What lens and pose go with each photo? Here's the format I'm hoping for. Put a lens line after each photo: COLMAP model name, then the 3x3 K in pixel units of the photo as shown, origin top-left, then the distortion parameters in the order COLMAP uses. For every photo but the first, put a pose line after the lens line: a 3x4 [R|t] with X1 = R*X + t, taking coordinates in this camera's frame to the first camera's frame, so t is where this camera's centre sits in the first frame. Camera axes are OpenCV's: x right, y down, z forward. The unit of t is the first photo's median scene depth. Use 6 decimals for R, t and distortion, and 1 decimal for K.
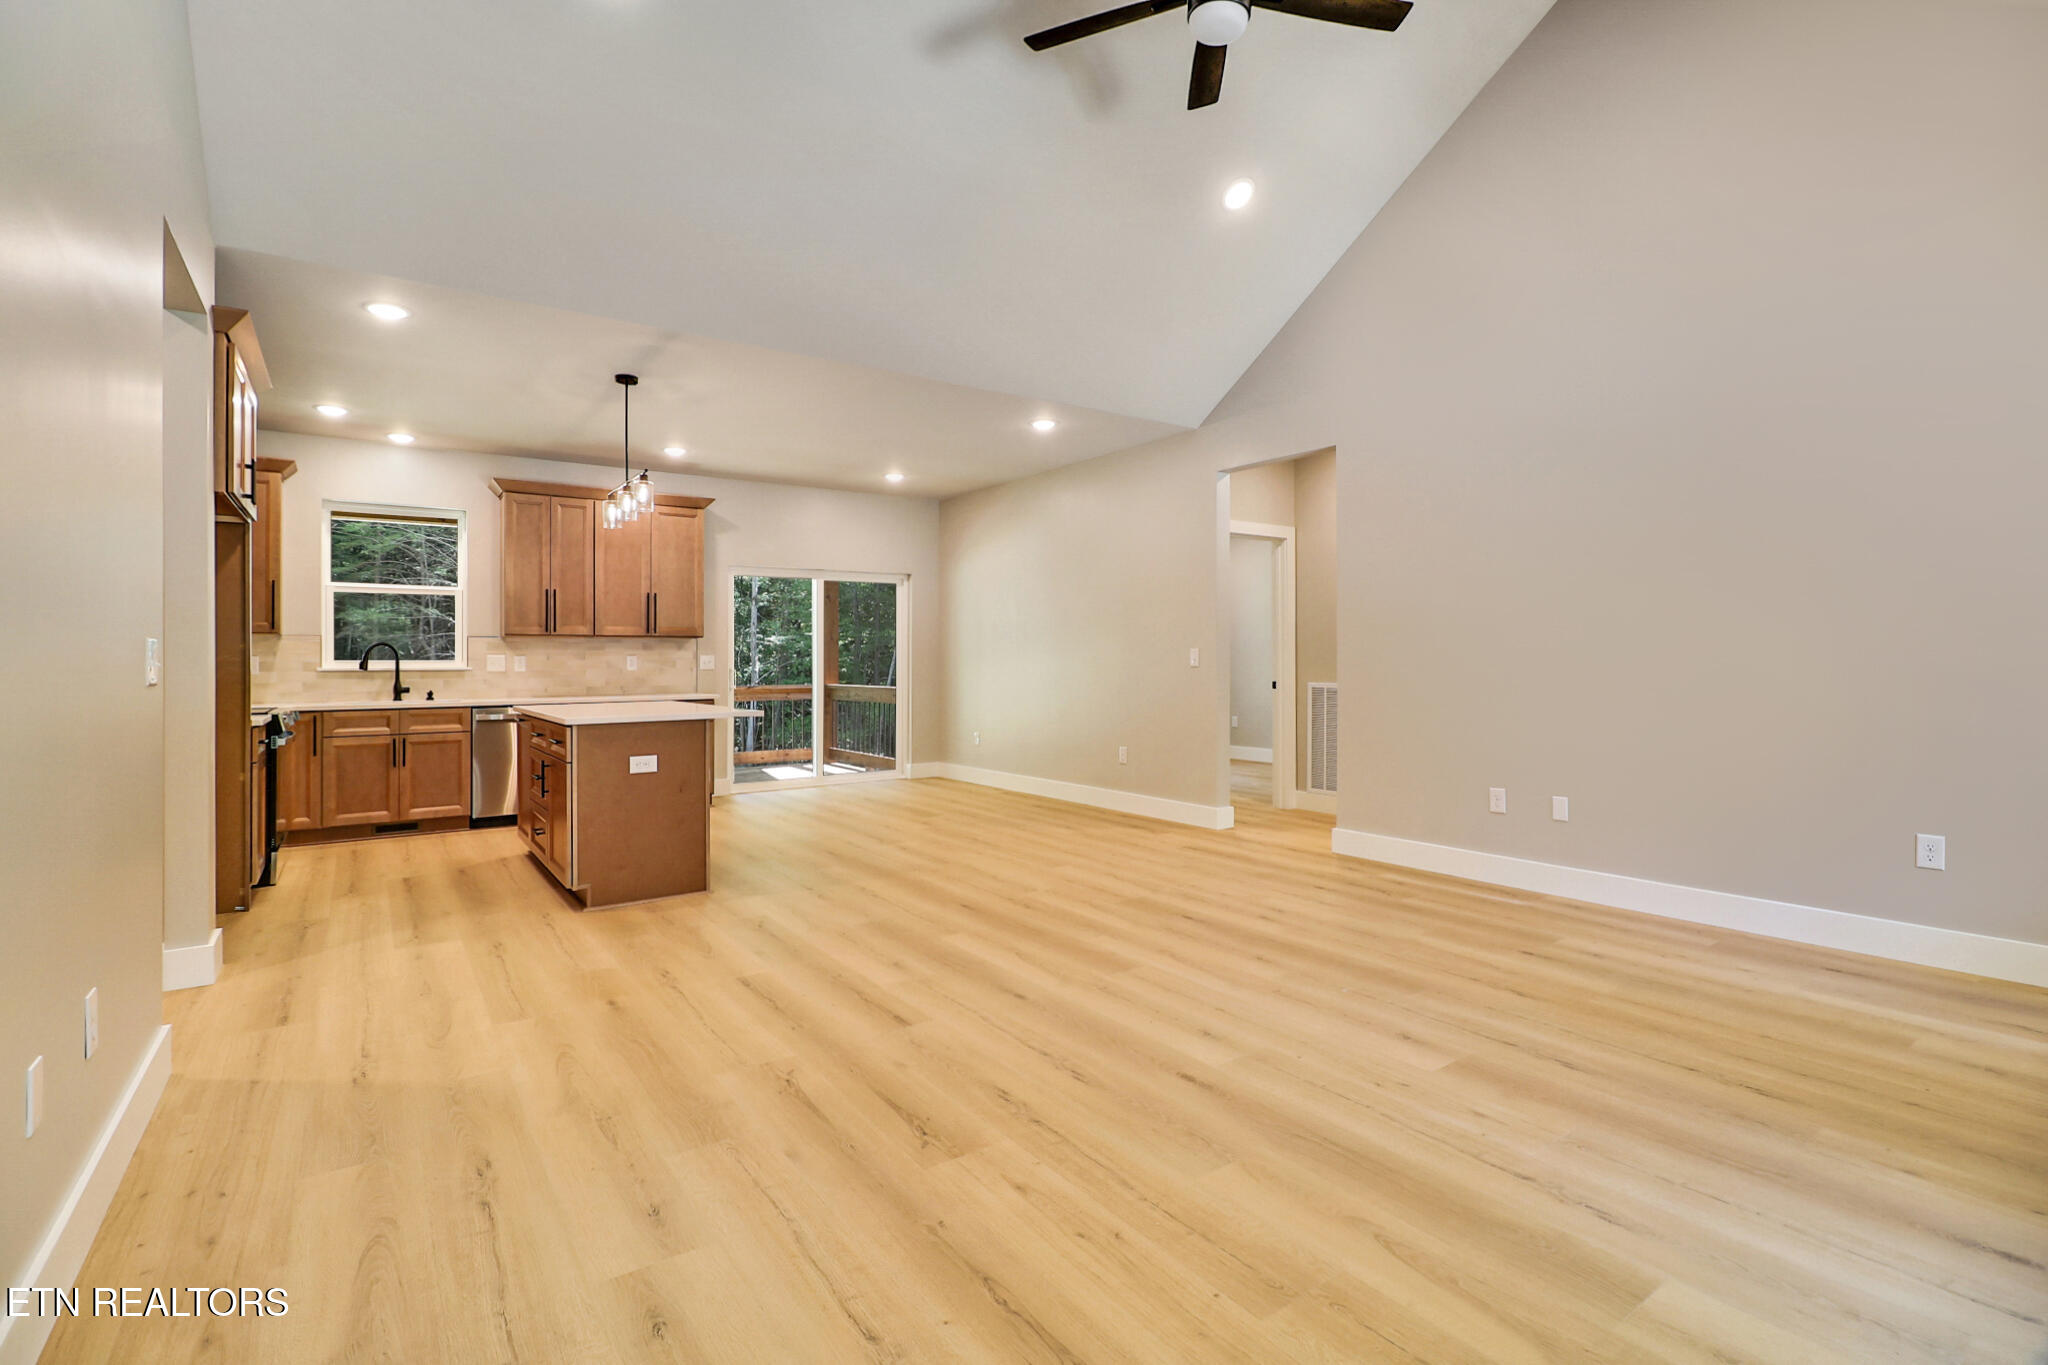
lens RADIAL K [[944.8, 0, 1012.1], [0, 944.8, 656.2], [0, 0, 1]] dist [-0.014165, -0.000620]
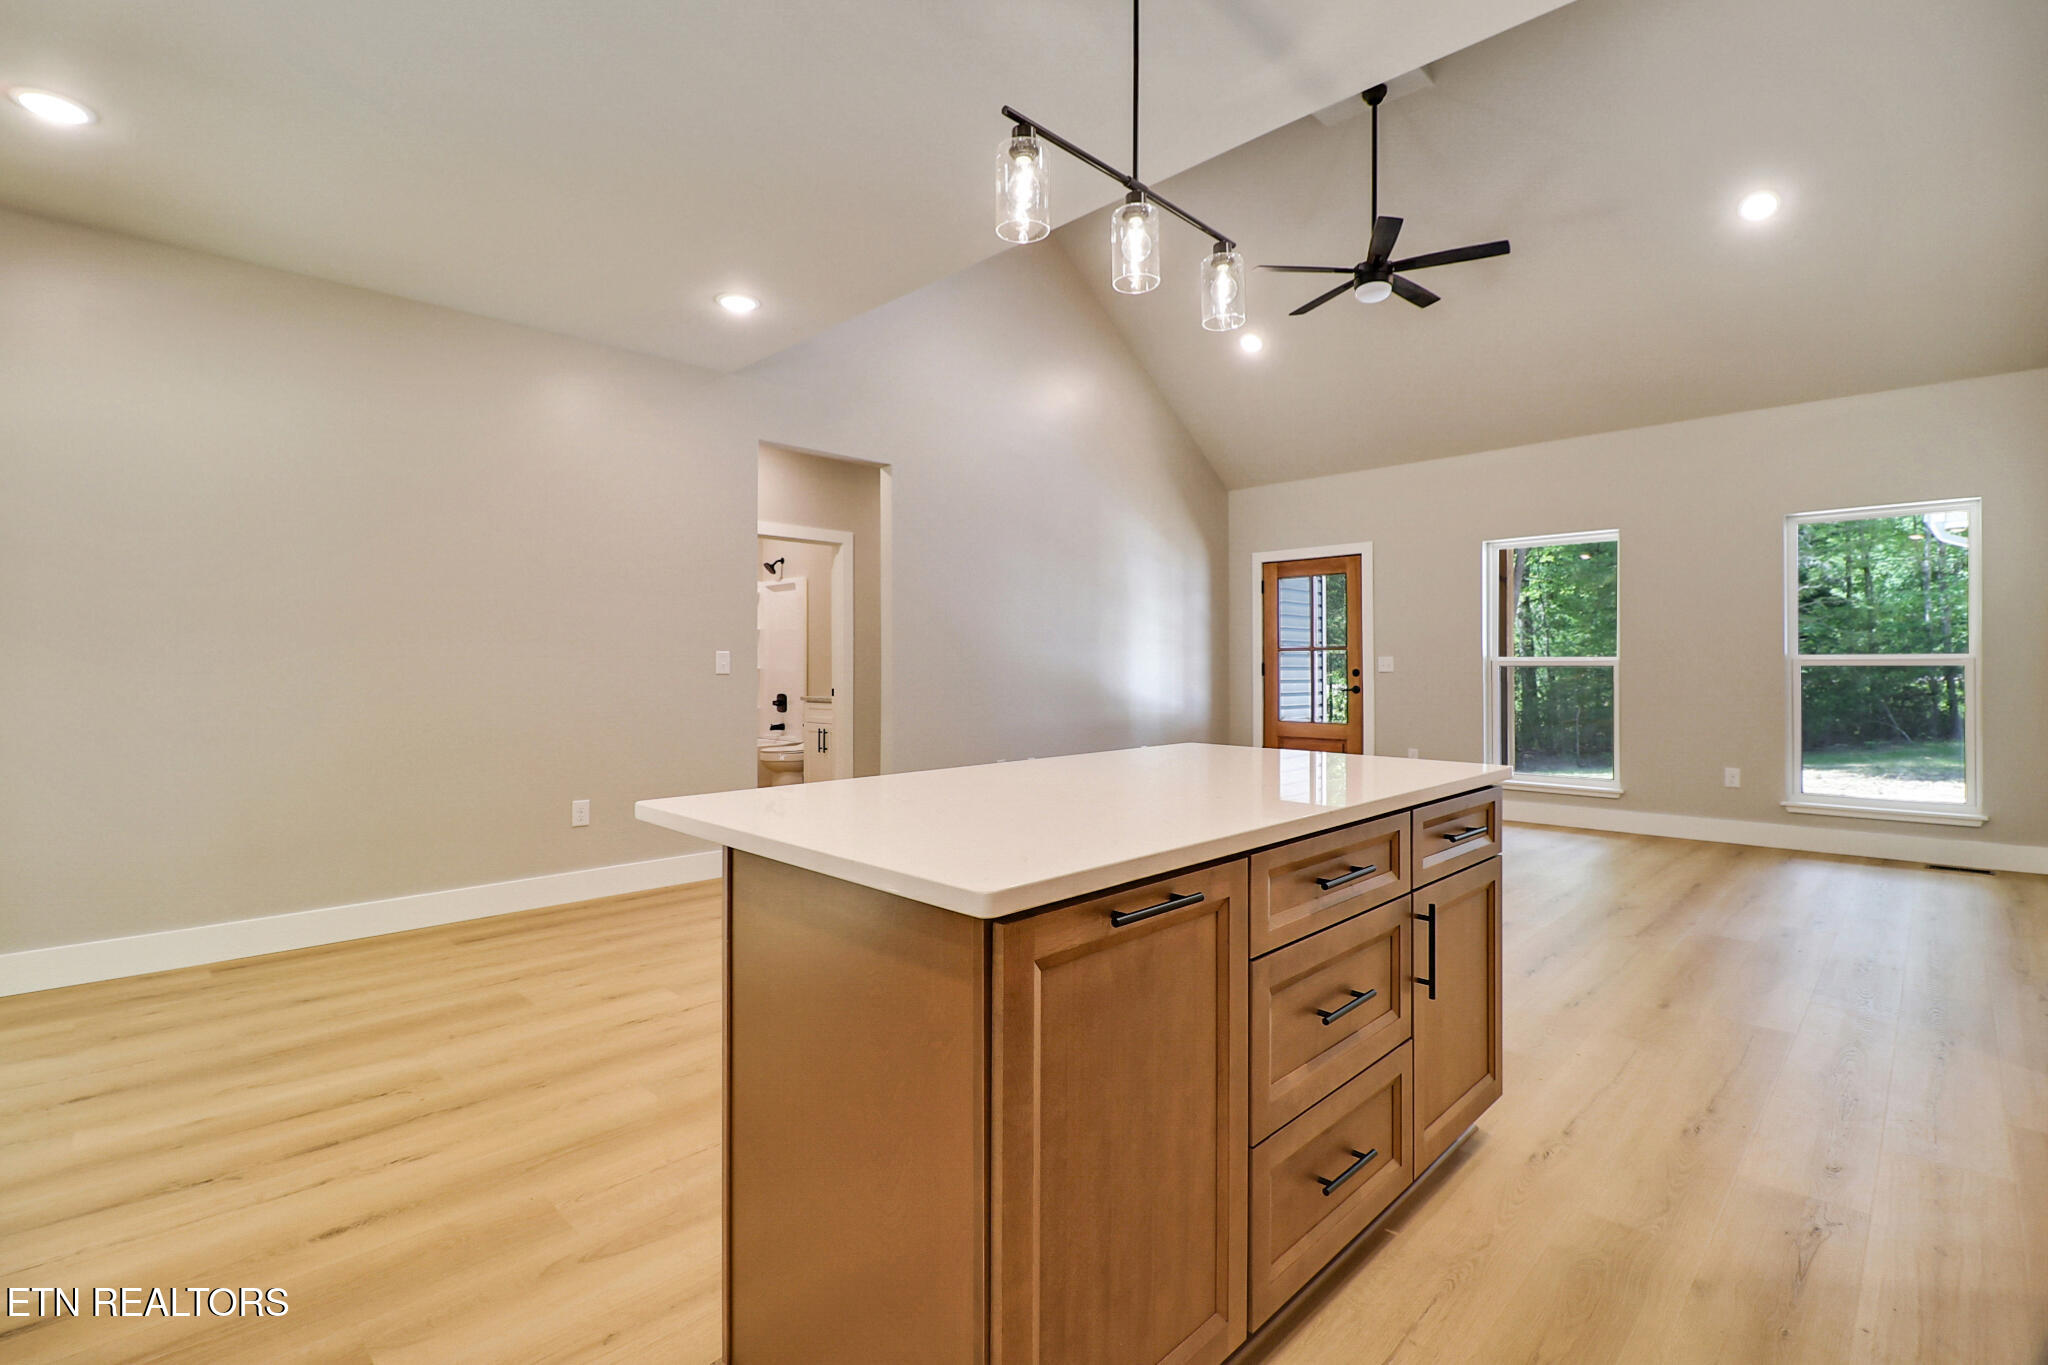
lens RADIAL K [[940.8, 0, 999.5], [0, 940.8, 659.9], [0, 0, 1]] dist [-0.026778, 0.000084]
pose [[-0.161700, 0.009773, 0.986792, -1.217198], [-0.001508, 0.999947, -0.010151, 0.010330], [-0.986839, -0.003129, -0.161676, 1.758568]]
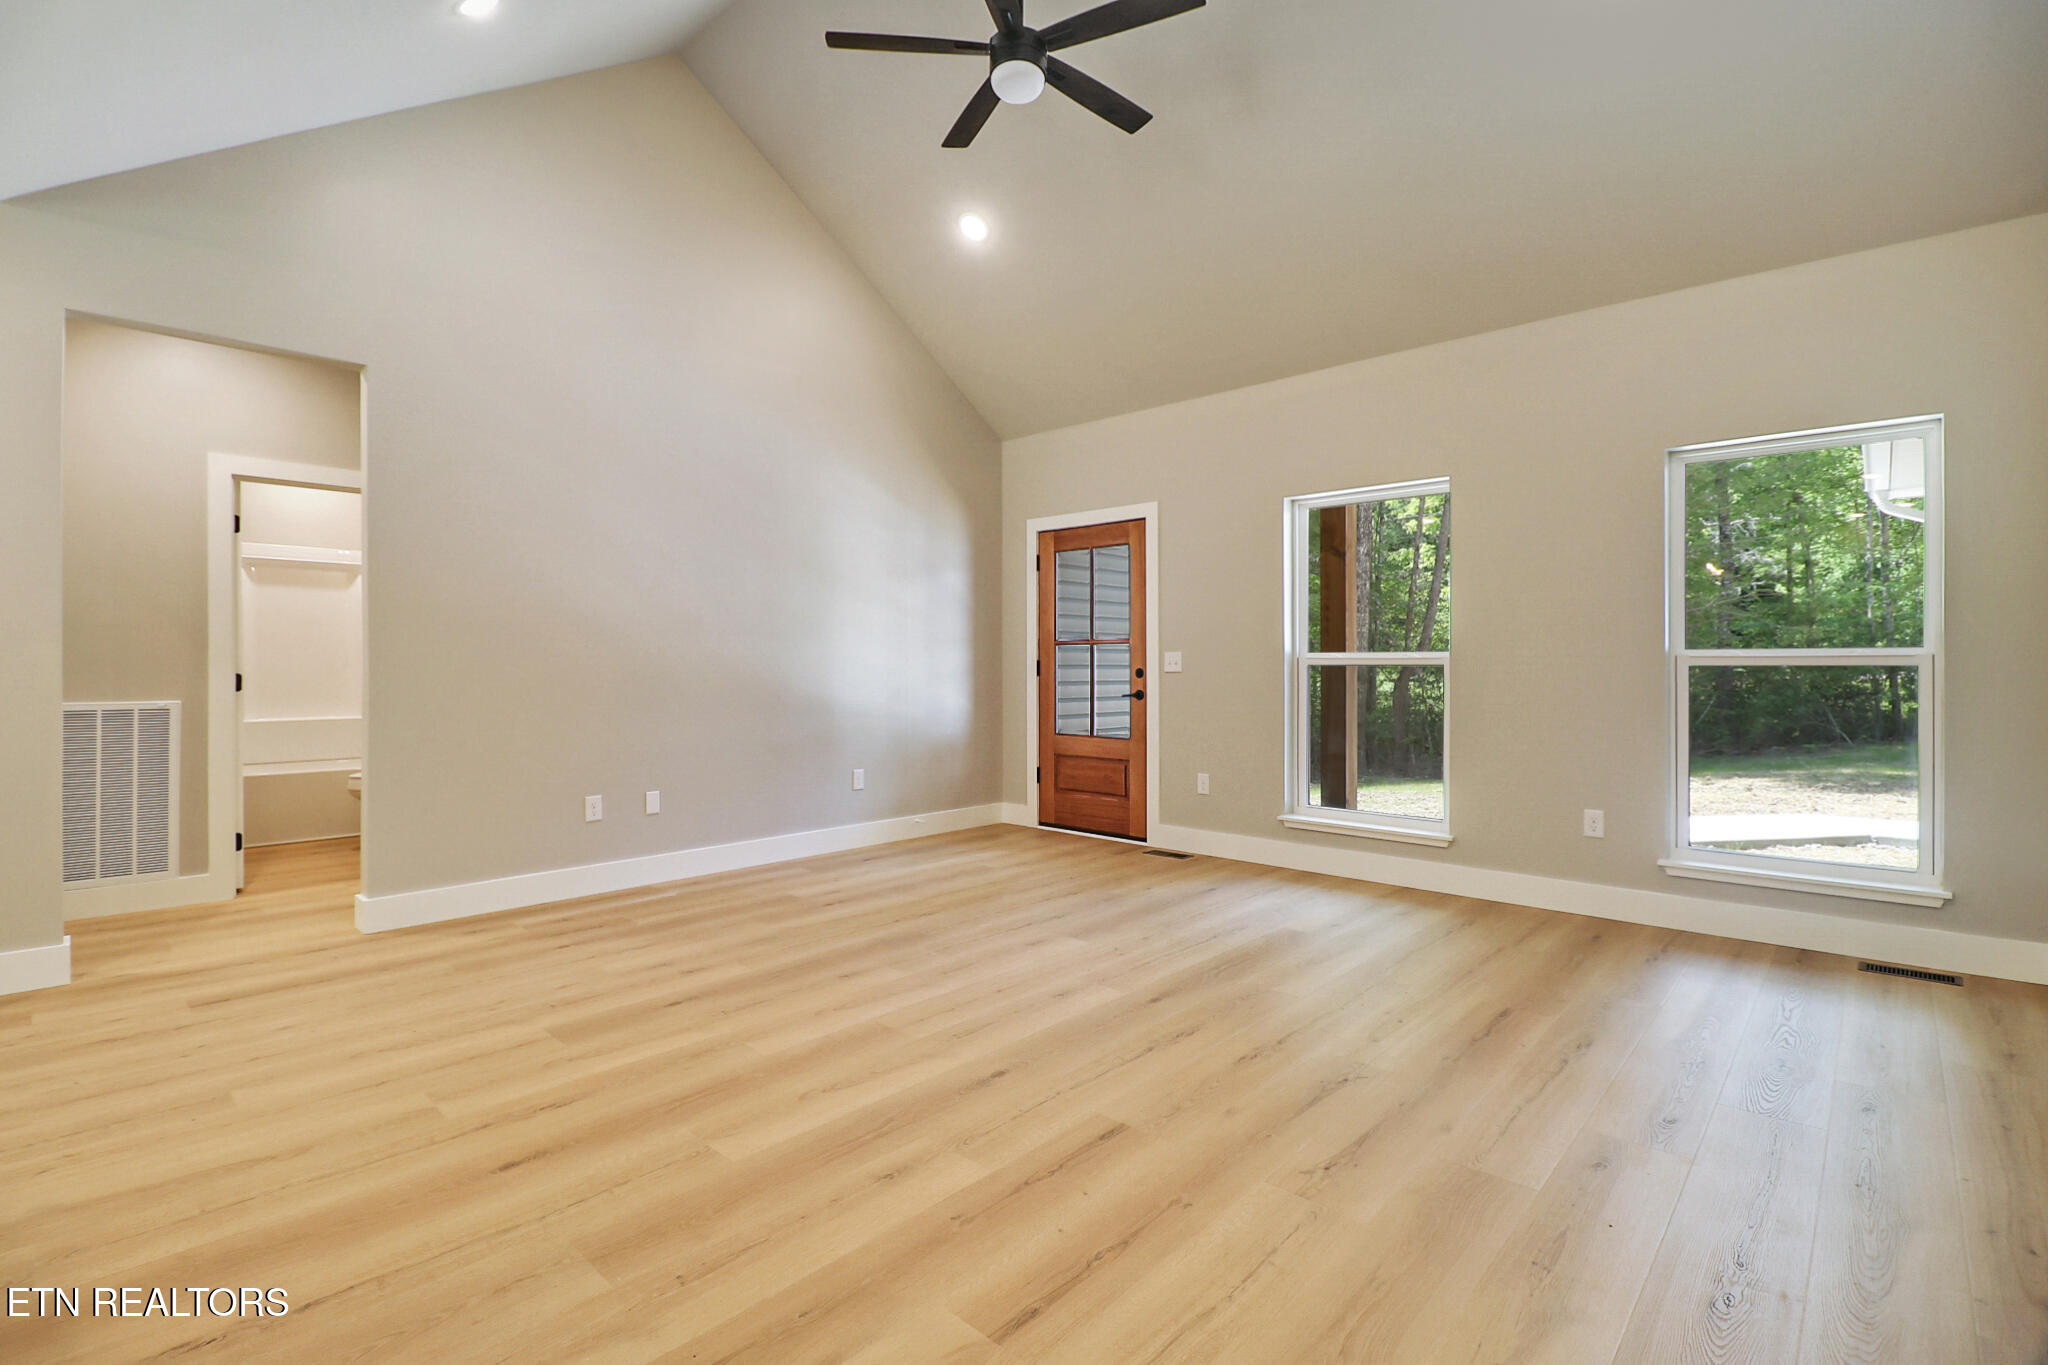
lens RADIAL K [[944.8, 0, 1012.1], [0, 944.8, 656.2], [0, 0, 1]] dist [-0.014165, -0.000620]
pose [[-0.209470, 0.008291, 0.977780, -0.774803], [-0.003404, 0.999952, -0.009208, 0.002821], [-0.977809, -0.005257, -0.209432, 1.122535]]
